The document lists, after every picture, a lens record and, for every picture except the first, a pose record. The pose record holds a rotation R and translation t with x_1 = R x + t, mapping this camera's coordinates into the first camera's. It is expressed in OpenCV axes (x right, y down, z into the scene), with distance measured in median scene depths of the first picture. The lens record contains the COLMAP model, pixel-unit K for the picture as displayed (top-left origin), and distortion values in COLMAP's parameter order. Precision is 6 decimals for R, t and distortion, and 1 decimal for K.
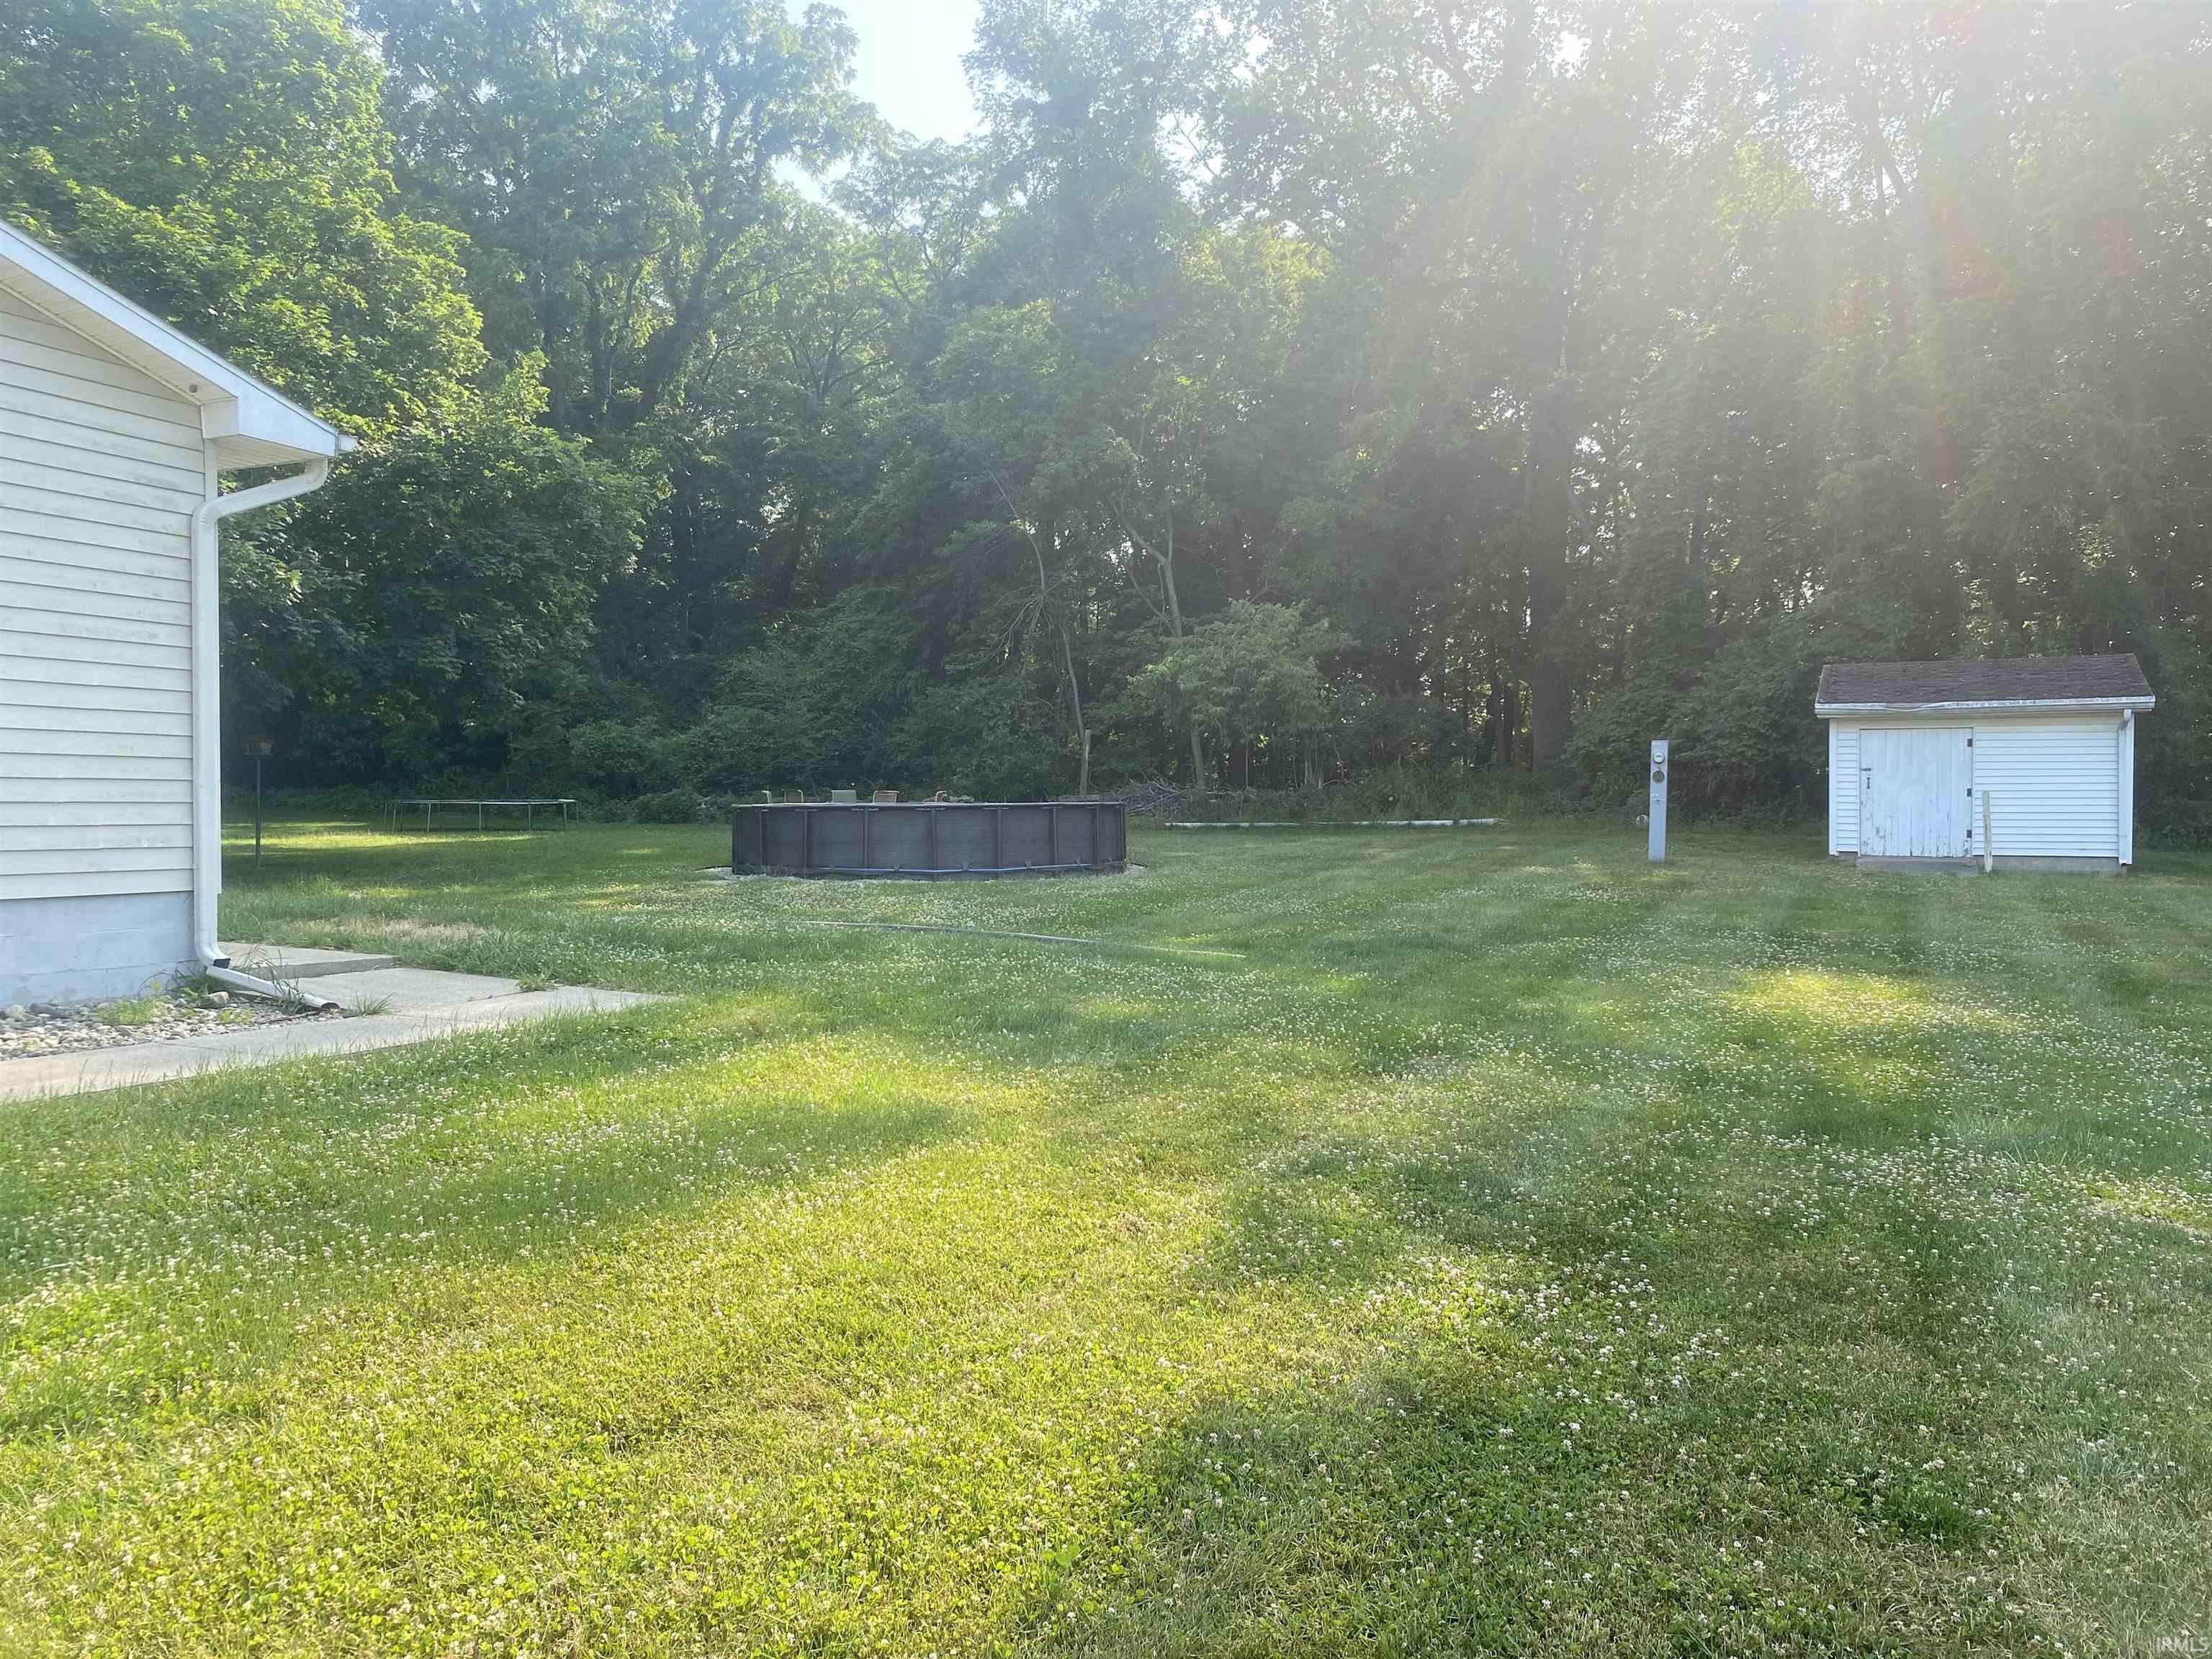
lens RADIAL K [[1689.1, 0, 1105.8], [0, 1689.1, 825.0], [0, 0, 1]] dist [0.043208, -0.055906]
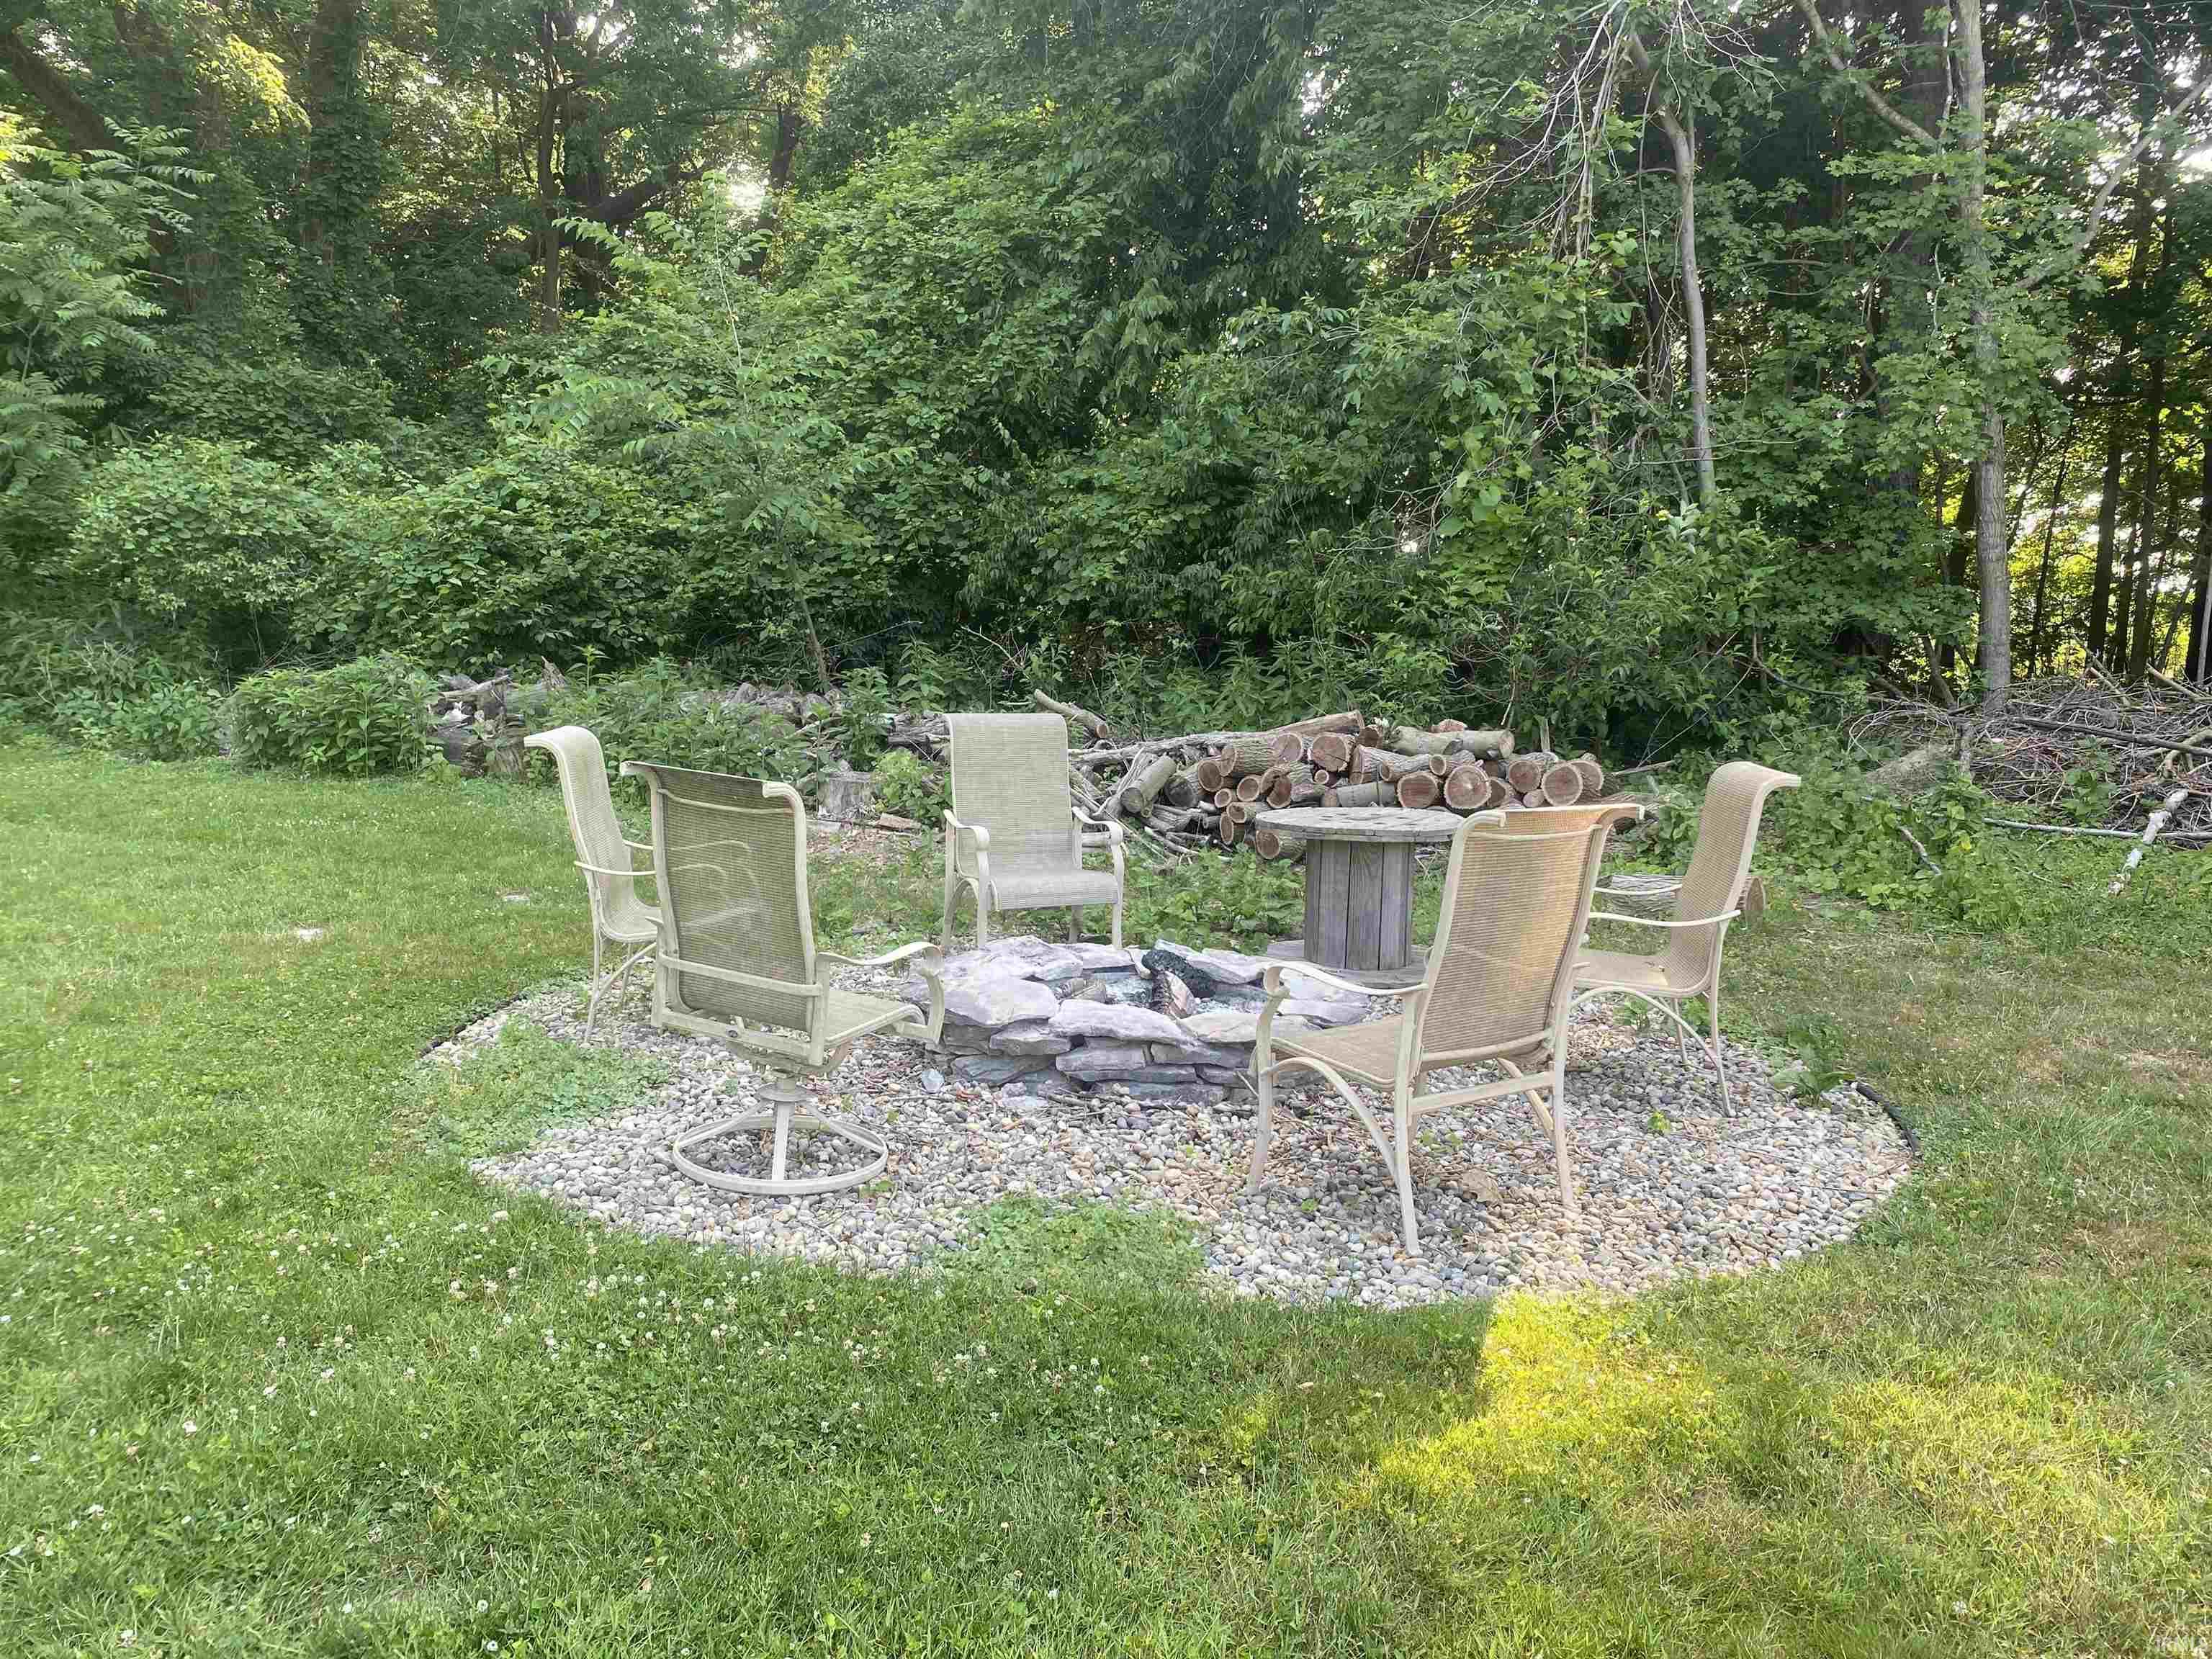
lens RADIAL K [[1689.1, 0, 1107.8], [0, 1689.1, 831.7], [0, 0, 1]] dist [0.043208, -0.055906]
pose [[0.999828, 0.018545, 0.000598, -0.115366], [-0.018502, 0.994073, 0.107133, -0.024375], [0.001392, -0.107126, 0.994245, 0.665683]]
